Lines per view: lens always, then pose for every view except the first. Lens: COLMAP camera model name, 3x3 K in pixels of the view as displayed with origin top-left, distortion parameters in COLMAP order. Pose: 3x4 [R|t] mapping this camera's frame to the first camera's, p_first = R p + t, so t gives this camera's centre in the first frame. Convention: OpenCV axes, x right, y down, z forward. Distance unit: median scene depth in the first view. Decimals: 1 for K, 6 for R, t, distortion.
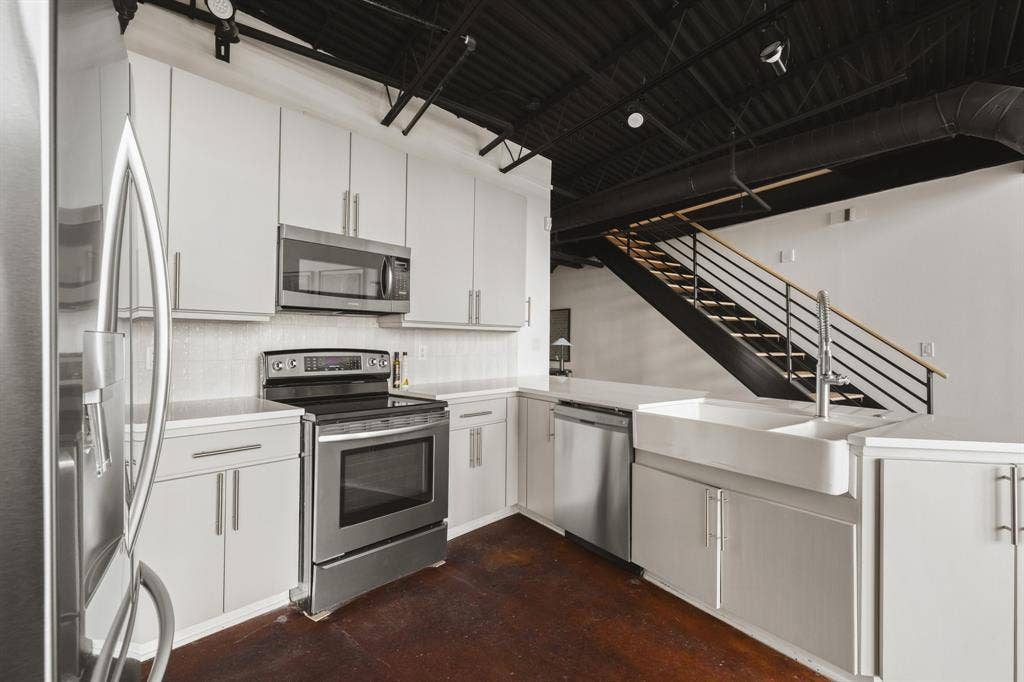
lens RADIAL K [[471.6, 0, 512.0], [0, 471.6, 341.0], [0, 0, 1]] dist [0.001132, 0.000099]
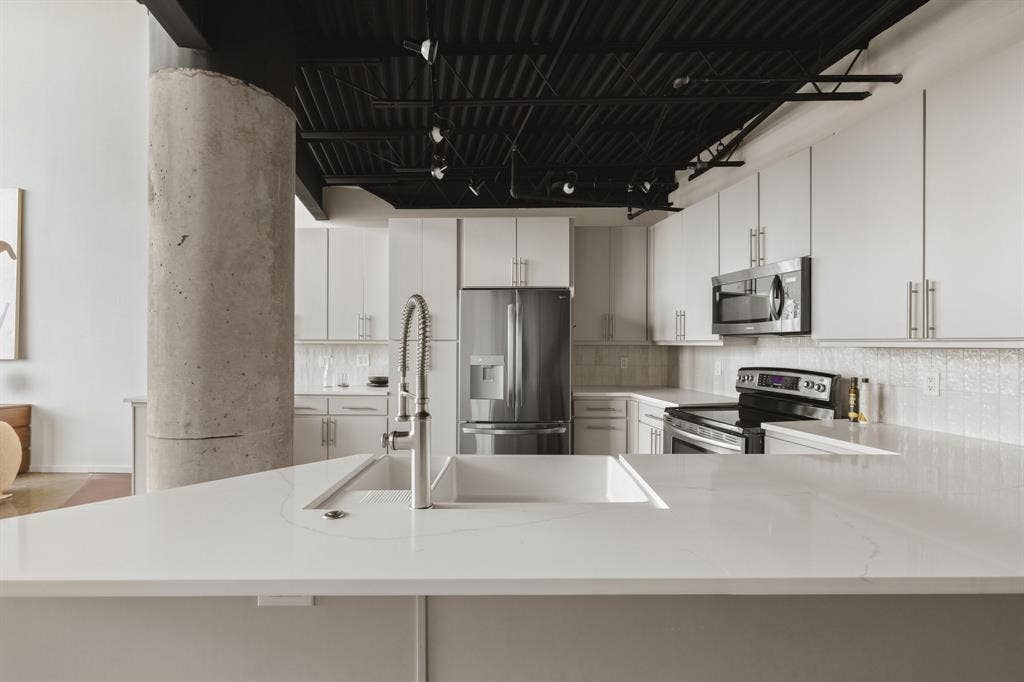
lens RADIAL K [[471.6, 0, 512.0], [0, 471.6, 341.0], [0, 0, 1]] dist [0.001132, 0.000099]
pose [[-0.582384, -0.013996, -0.812794, 0.811426], [-0.005486, 0.999897, -0.013287, -0.026348], [0.812896, -0.003279, -0.582400, 1.075252]]
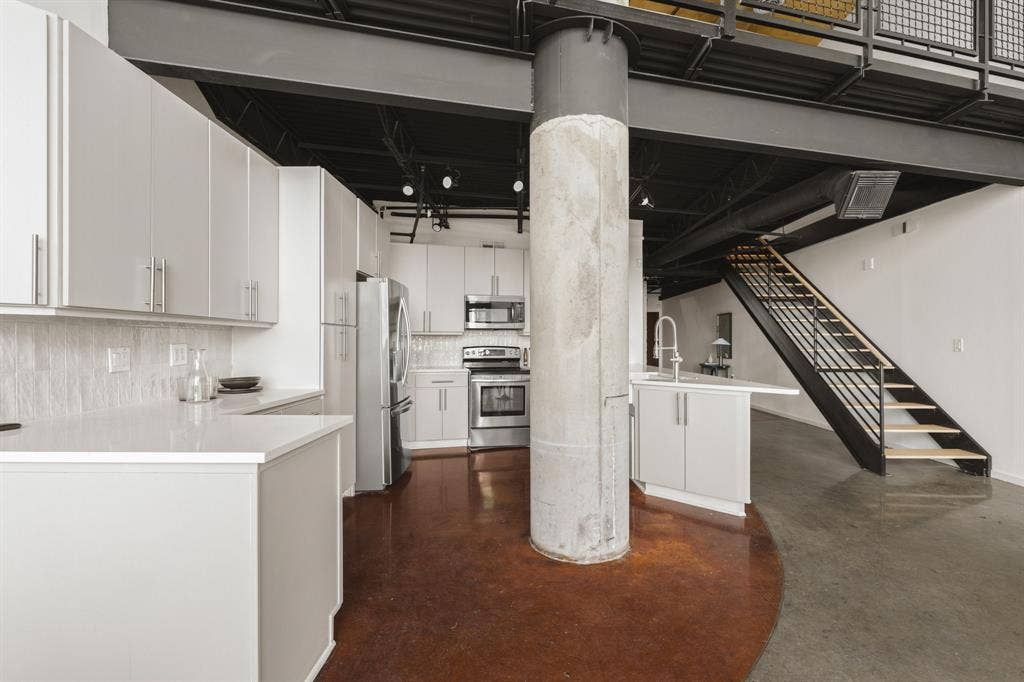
lens RADIAL K [[471.6, 0, 512.0], [0, 471.6, 341.0], [0, 0, 1]] dist [0.001132, 0.000099]
pose [[0.835975, -0.012061, -0.548634, 0.867421], [0.009775, 0.999927, -0.007087, 0.008840], [0.548680, 0.000562, 0.836032, -0.756685]]
